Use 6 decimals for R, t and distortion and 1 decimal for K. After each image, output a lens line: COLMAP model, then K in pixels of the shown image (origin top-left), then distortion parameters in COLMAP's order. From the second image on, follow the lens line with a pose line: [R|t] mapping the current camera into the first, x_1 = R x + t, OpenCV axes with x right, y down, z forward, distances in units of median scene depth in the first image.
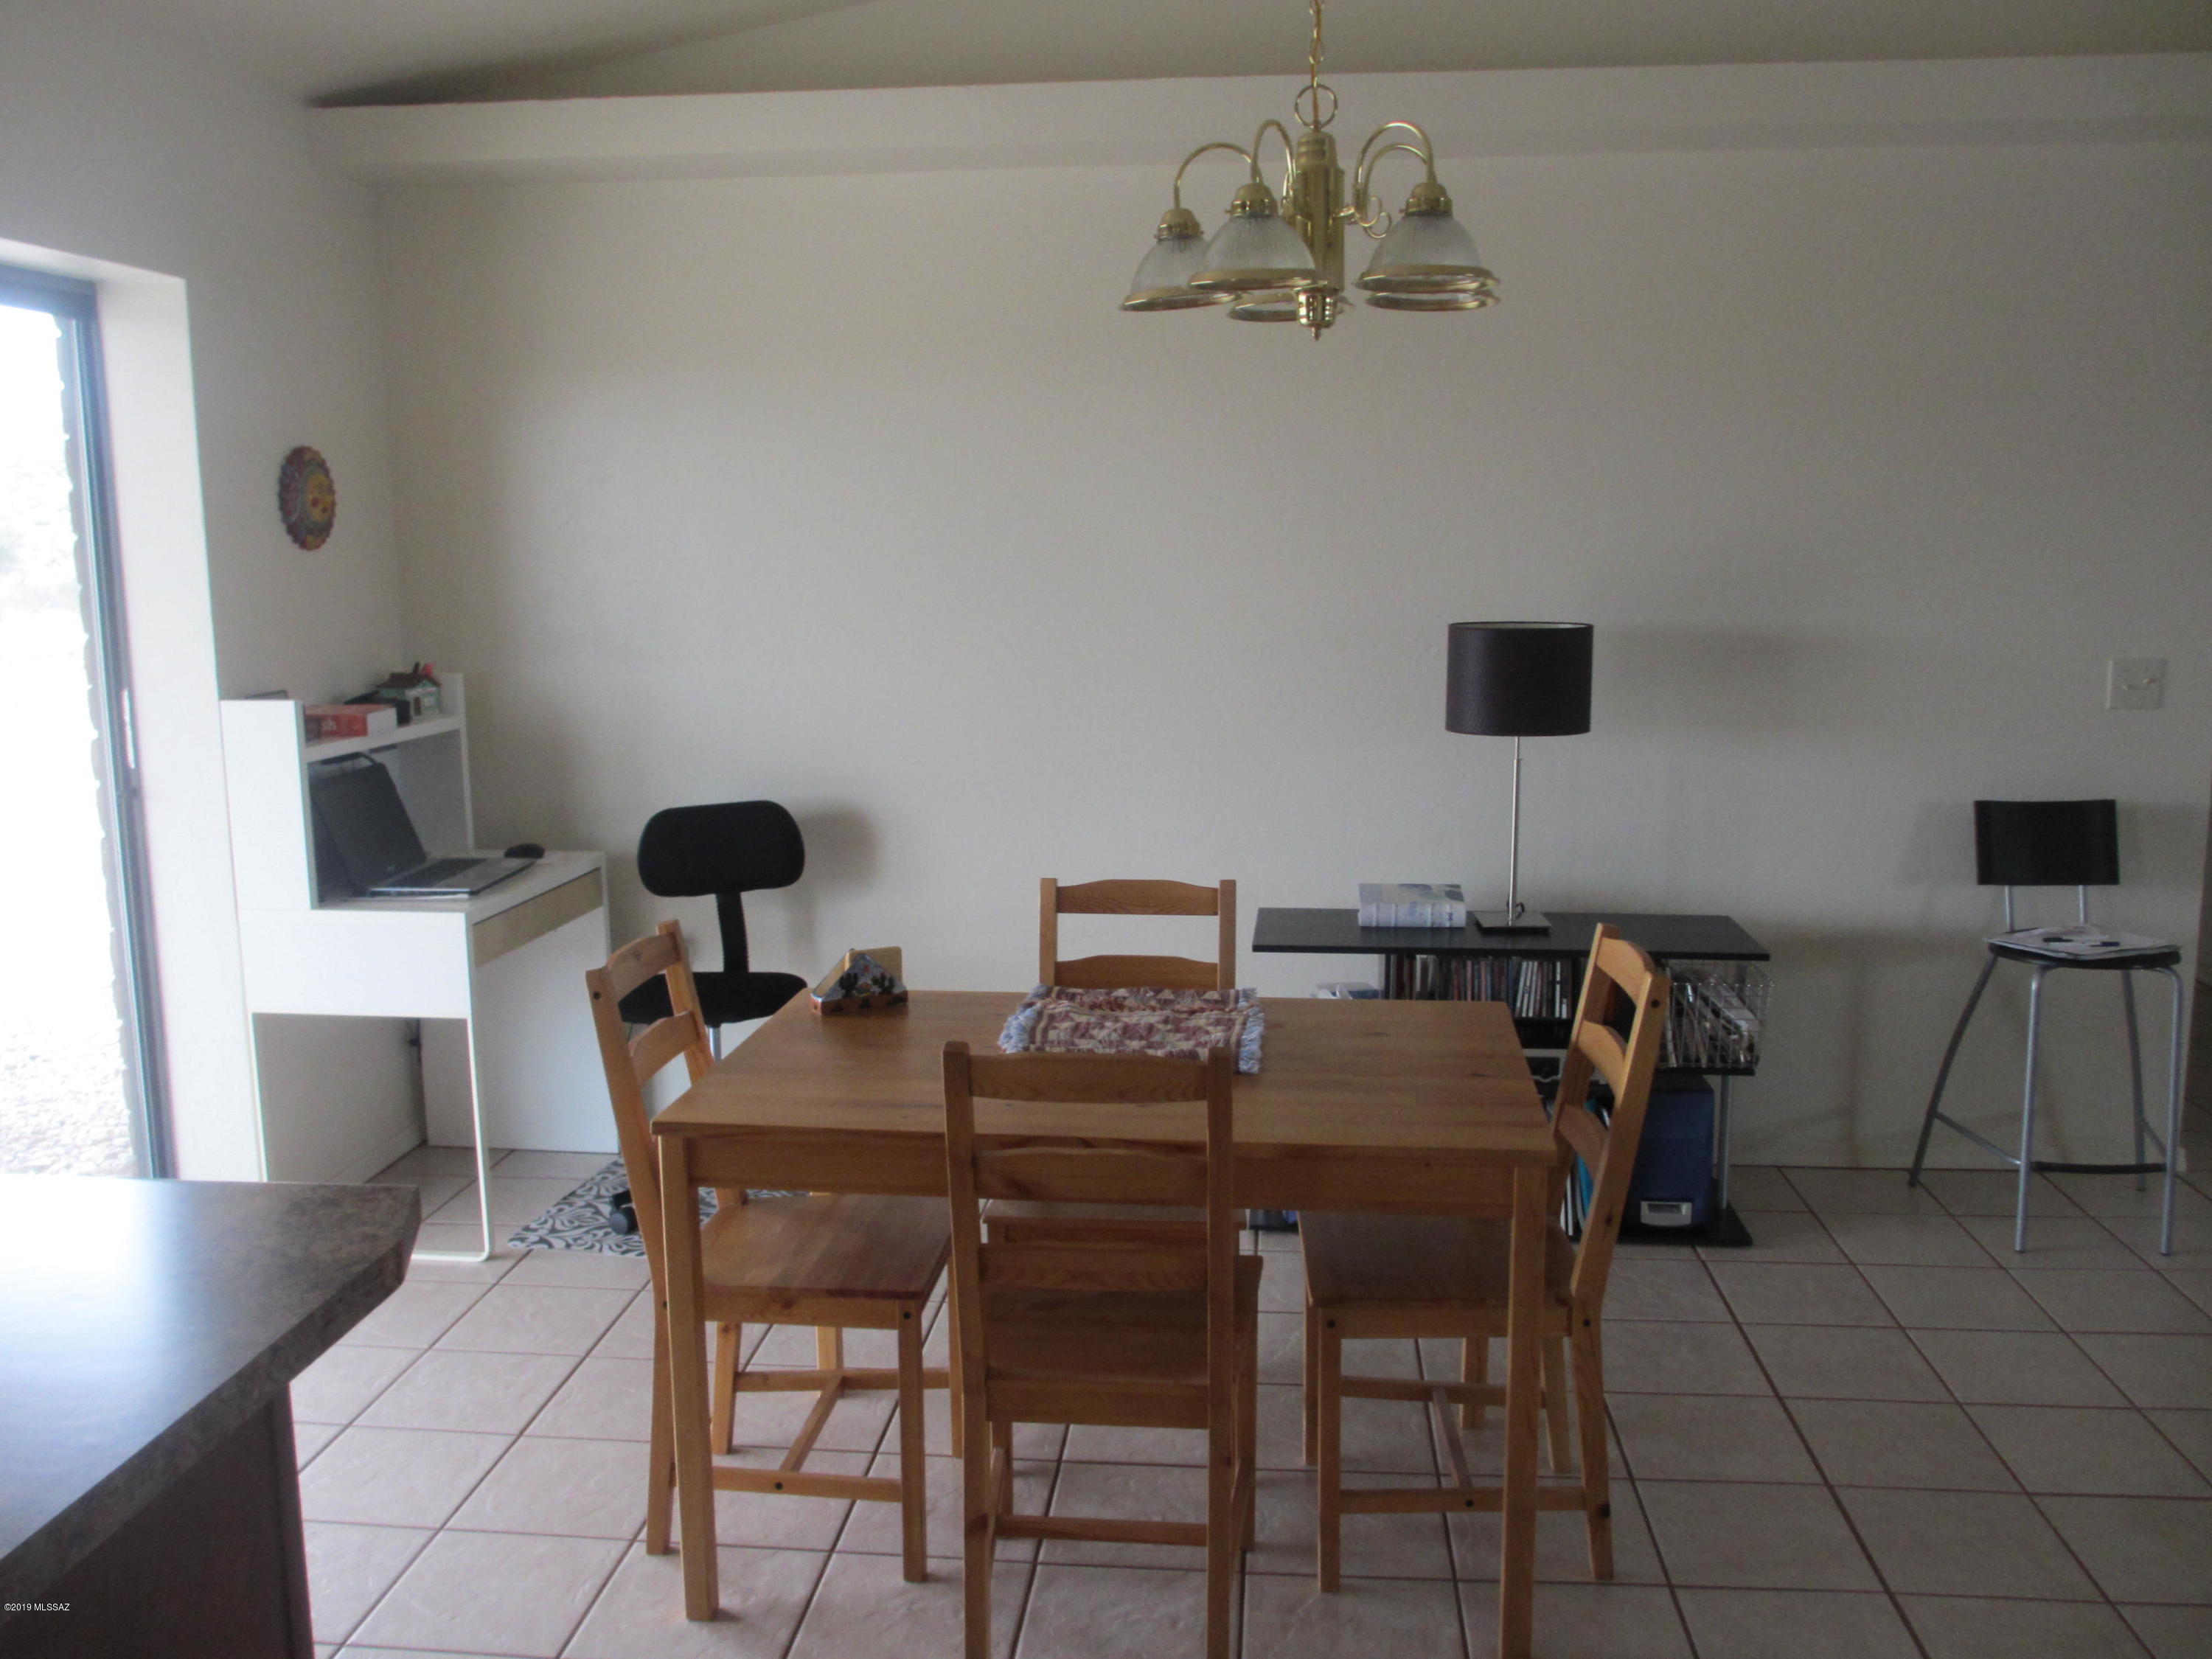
lens RADIAL K [[1865.1, 0, 1106.0], [0, 1865.1, 829.5], [0, 0, 1]] dist [-0.064255, 0.048087]
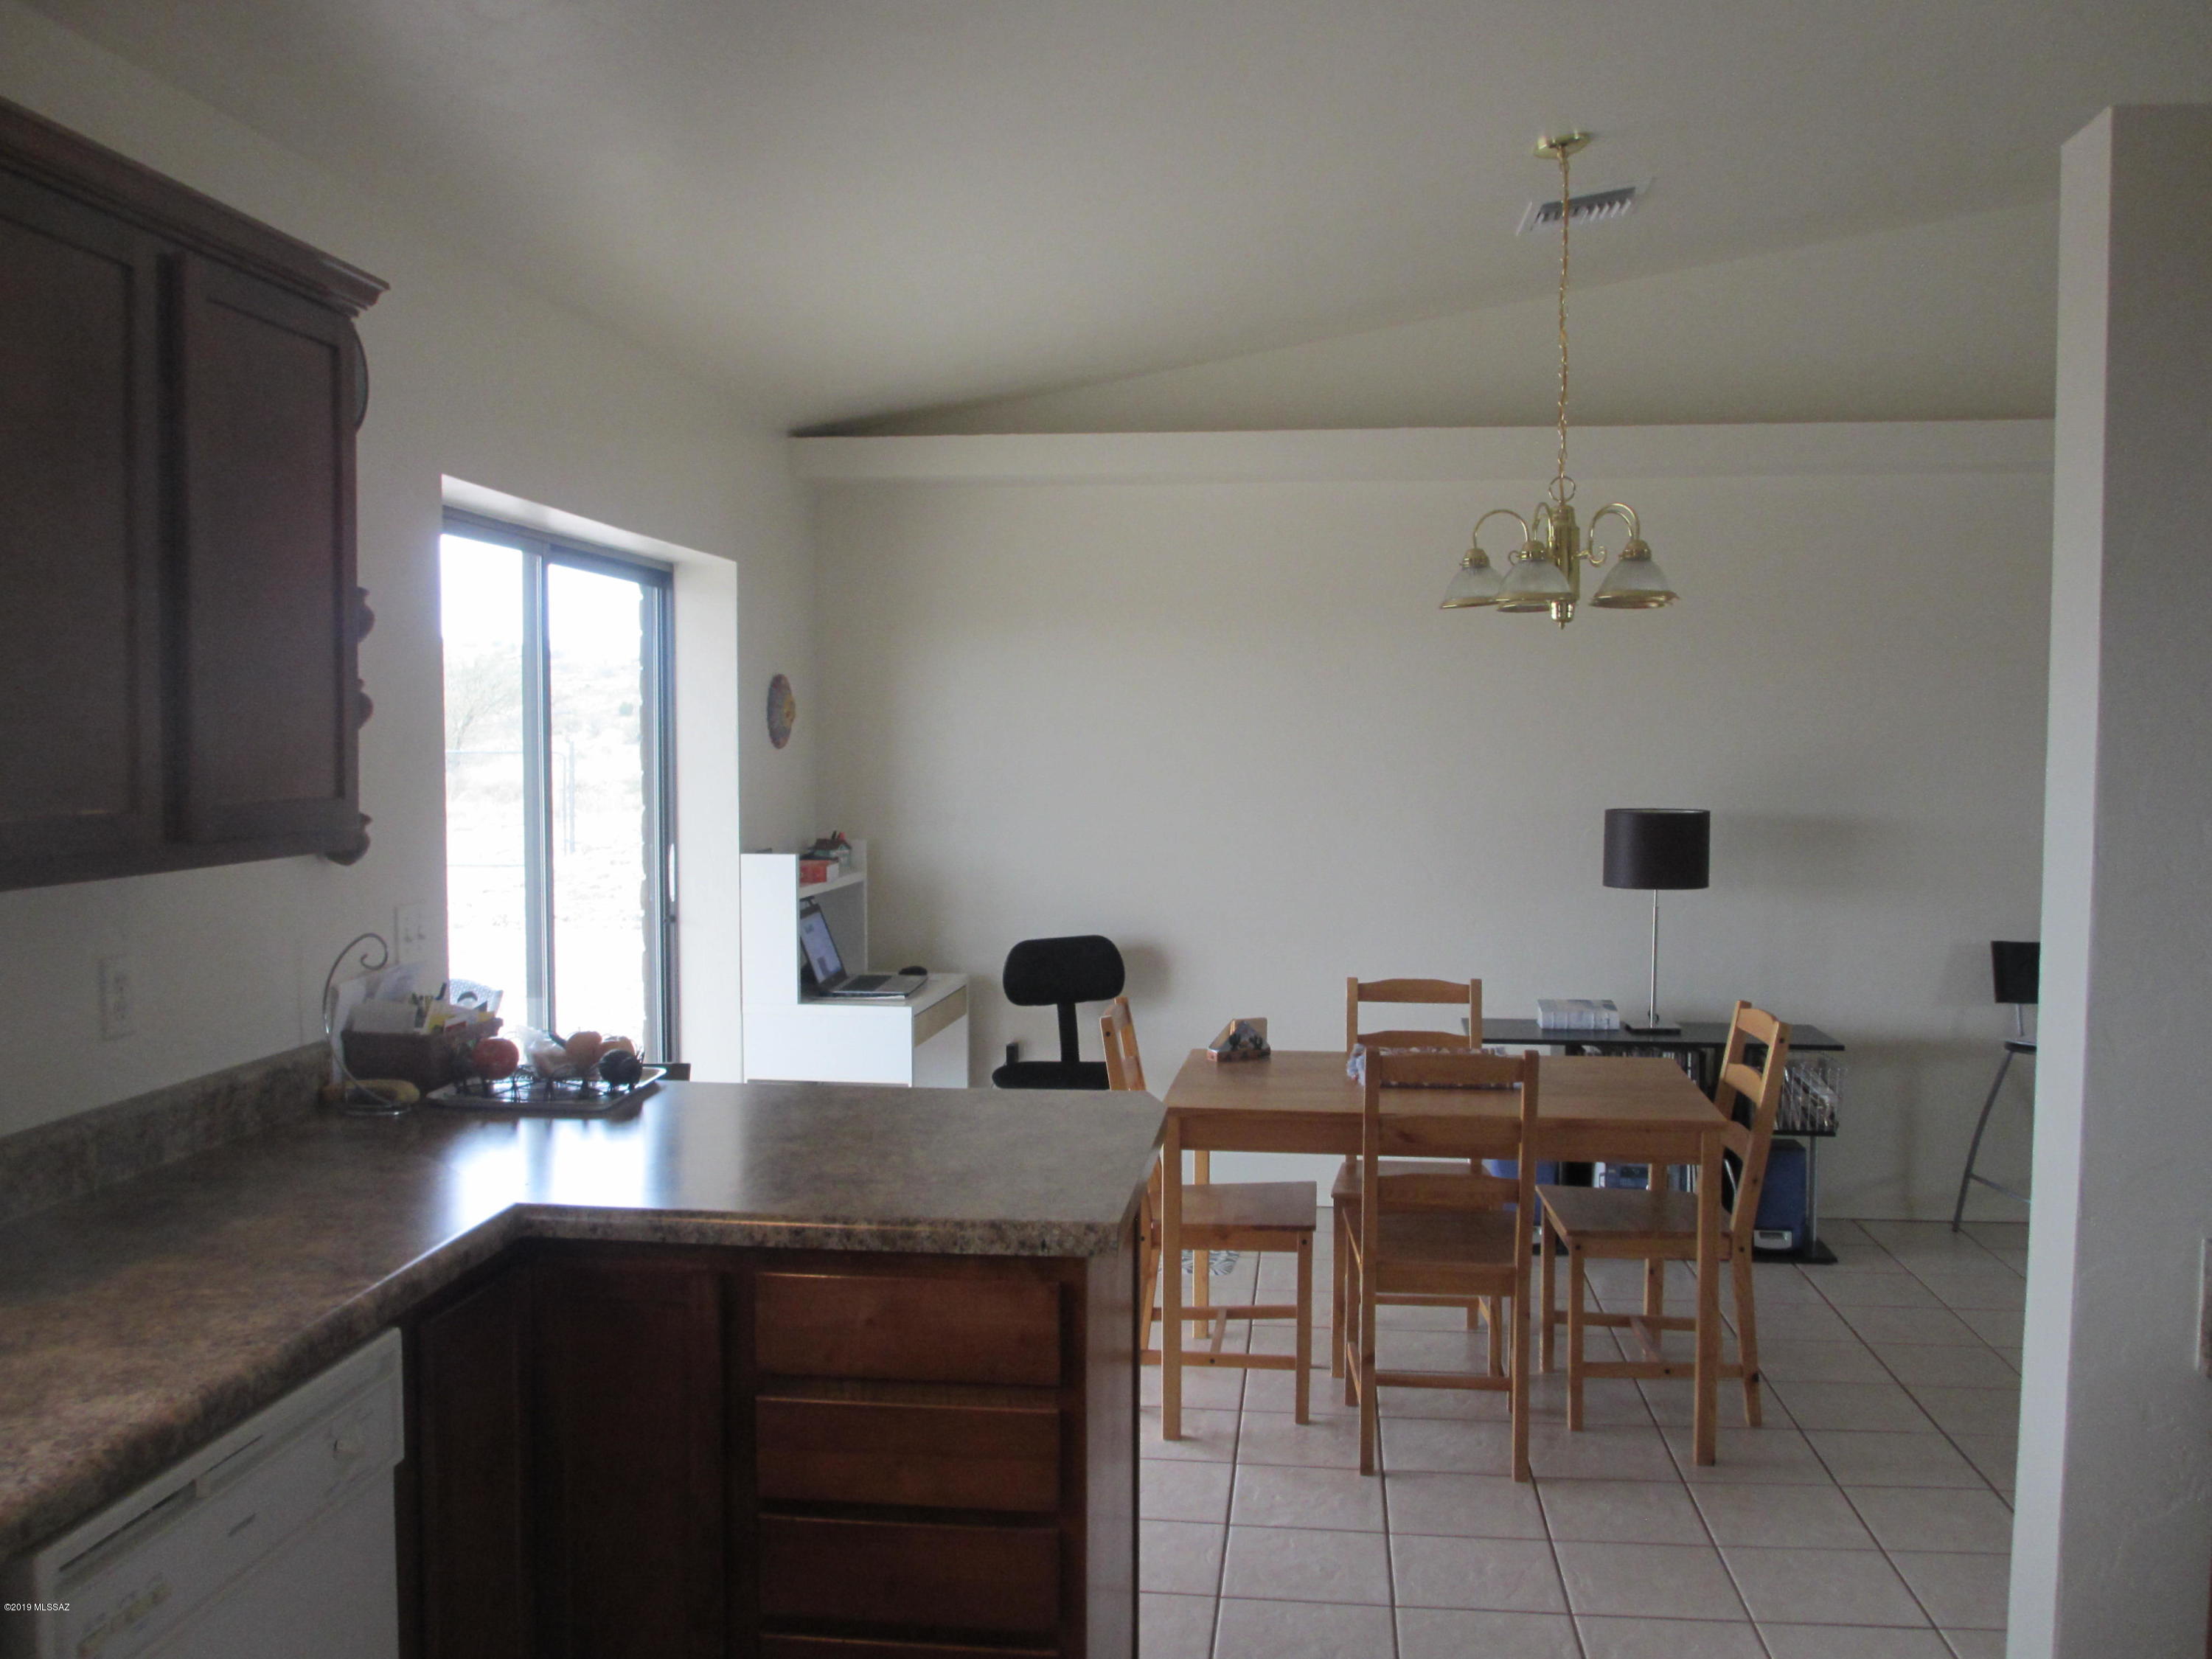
lens RADIAL K [[1865.1, 0, 1106.0], [0, 1865.1, 829.5], [0, 0, 1]] dist [-0.064255, 0.048087]
pose [[0.999762, 0.008778, -0.019990, -0.166723], [-0.010833, 0.994396, -0.105163, 0.056474], [0.018955, 0.105355, 0.994254, -0.400389]]
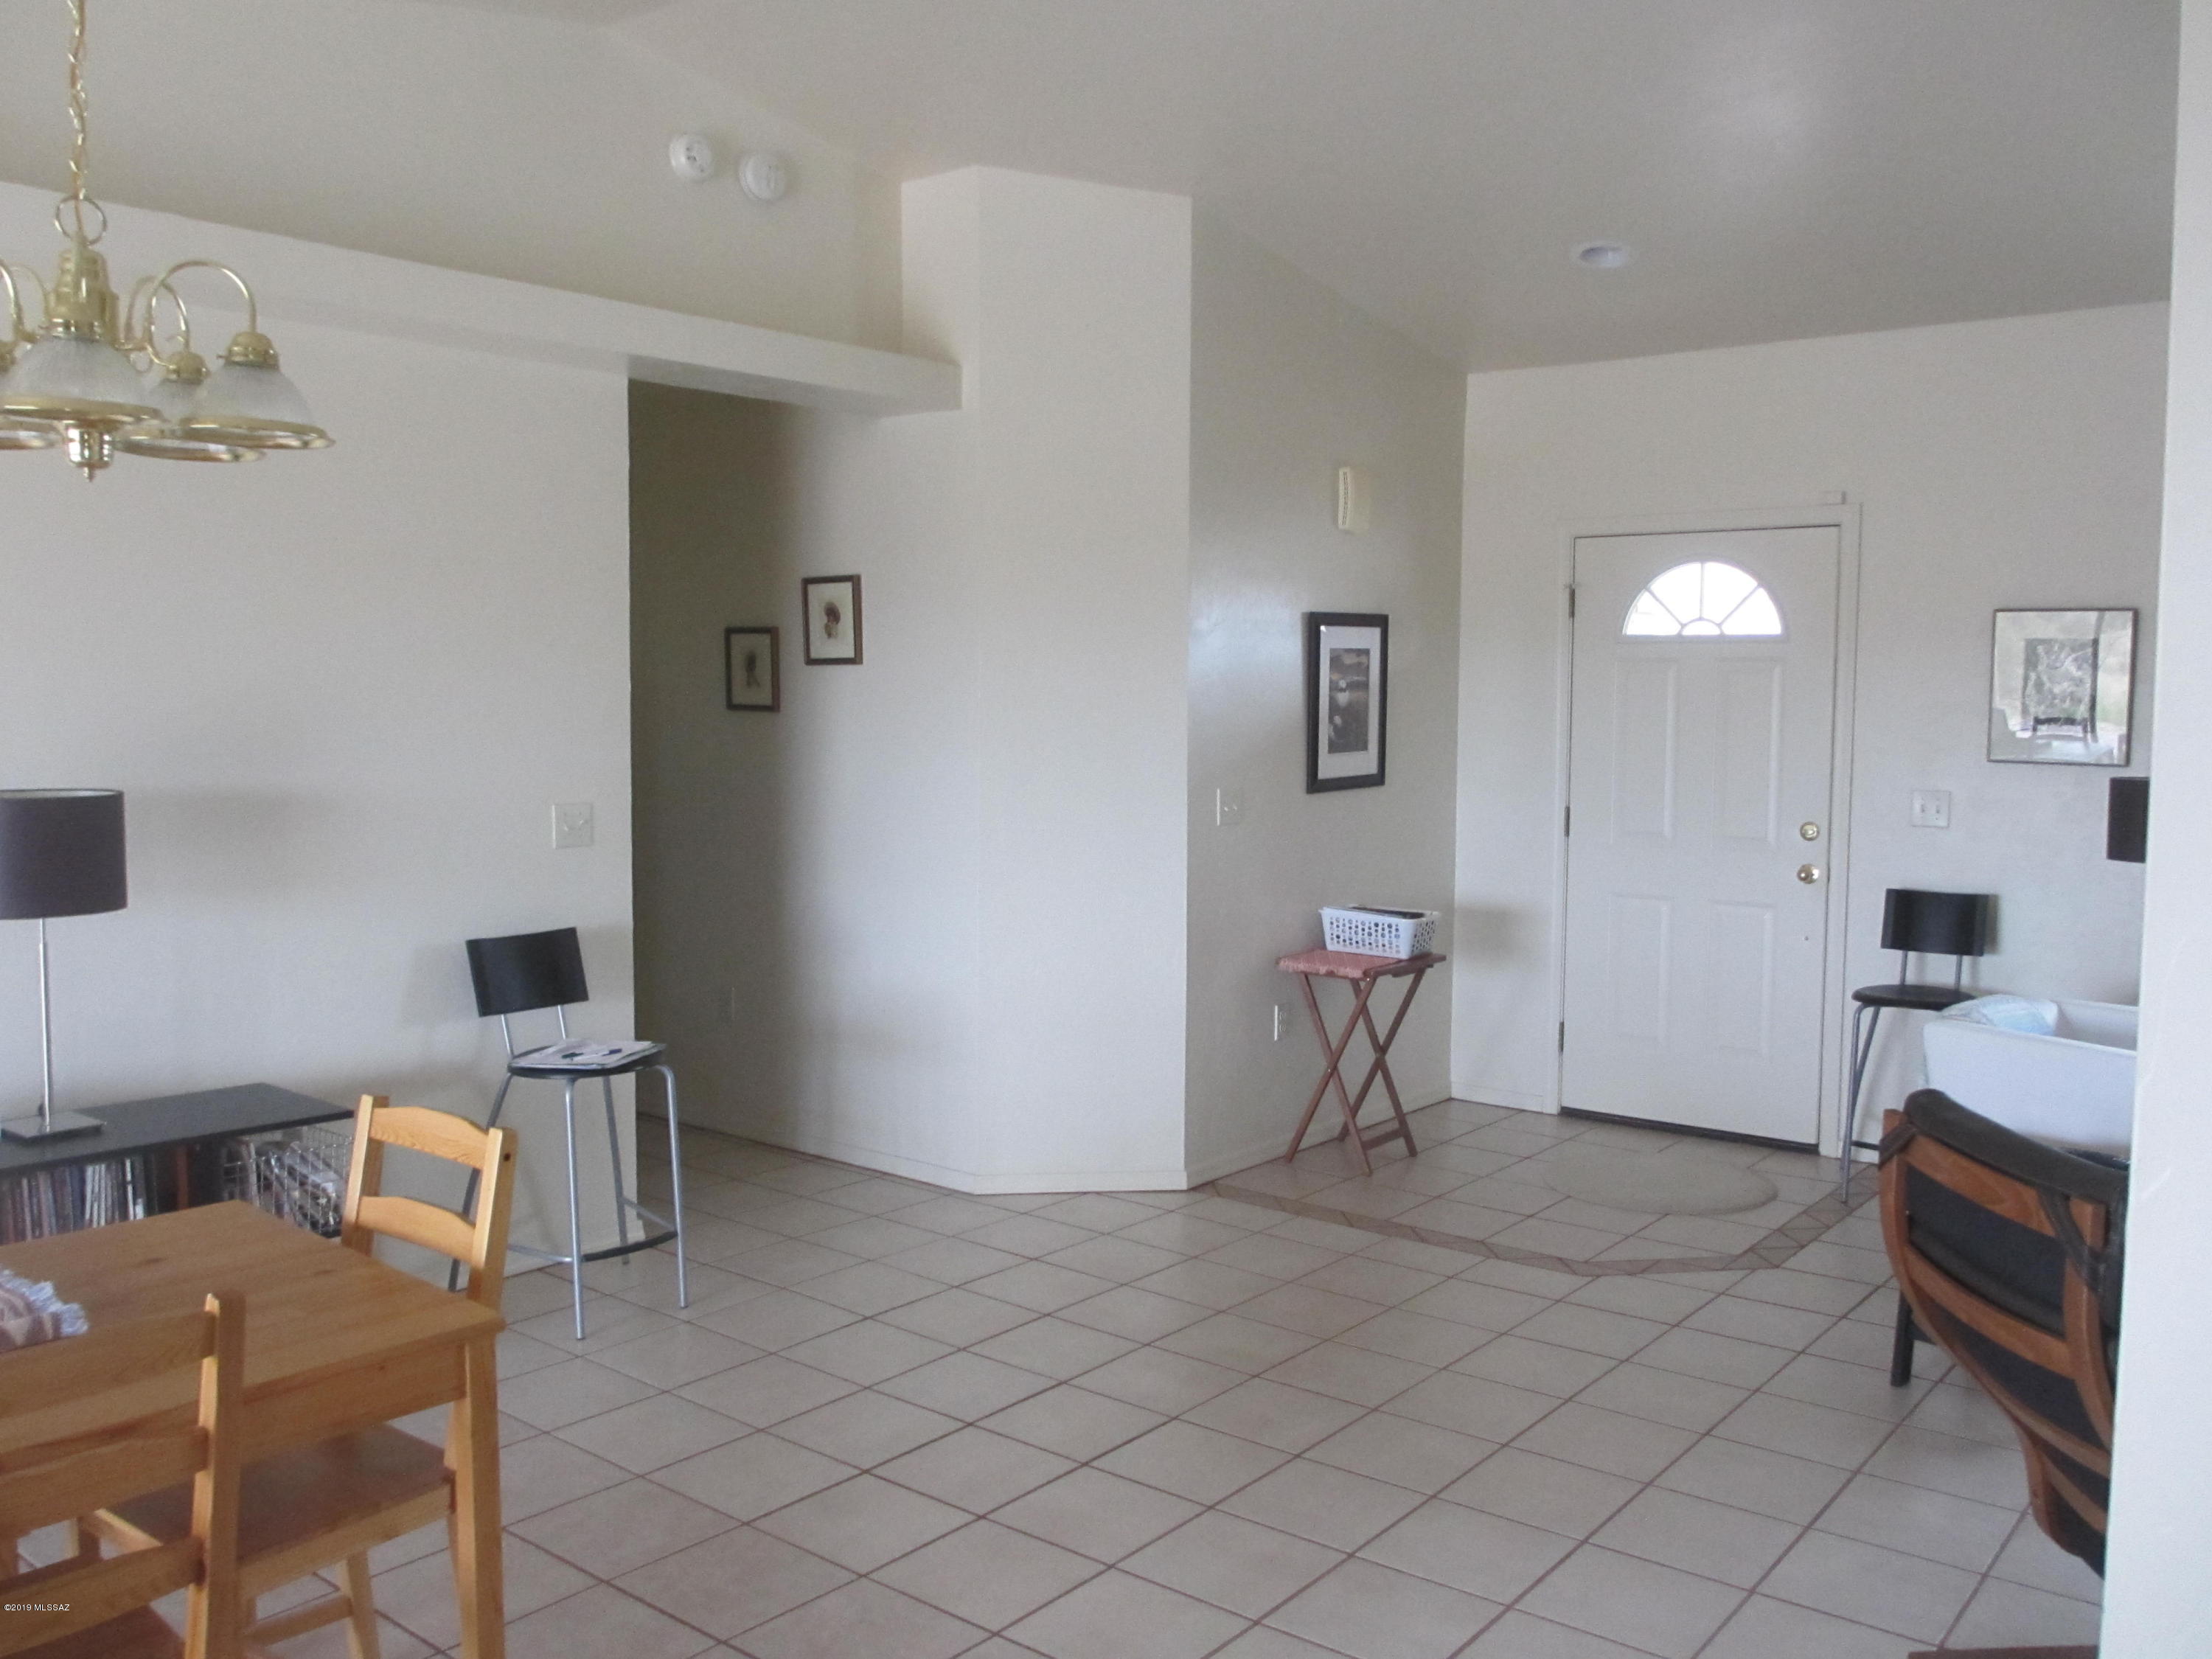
lens RADIAL K [[1838.2, 0, 1106.0], [0, 1838.2, 829.5], [0, 0, 1]] dist [-0.034409, 0.006514]
pose [[0.551633, -0.046854, 0.832770, -0.229906], [0.112585, 0.993467, -0.018682, -0.019361], [-0.826453, 0.104063, 0.553304, 0.093828]]
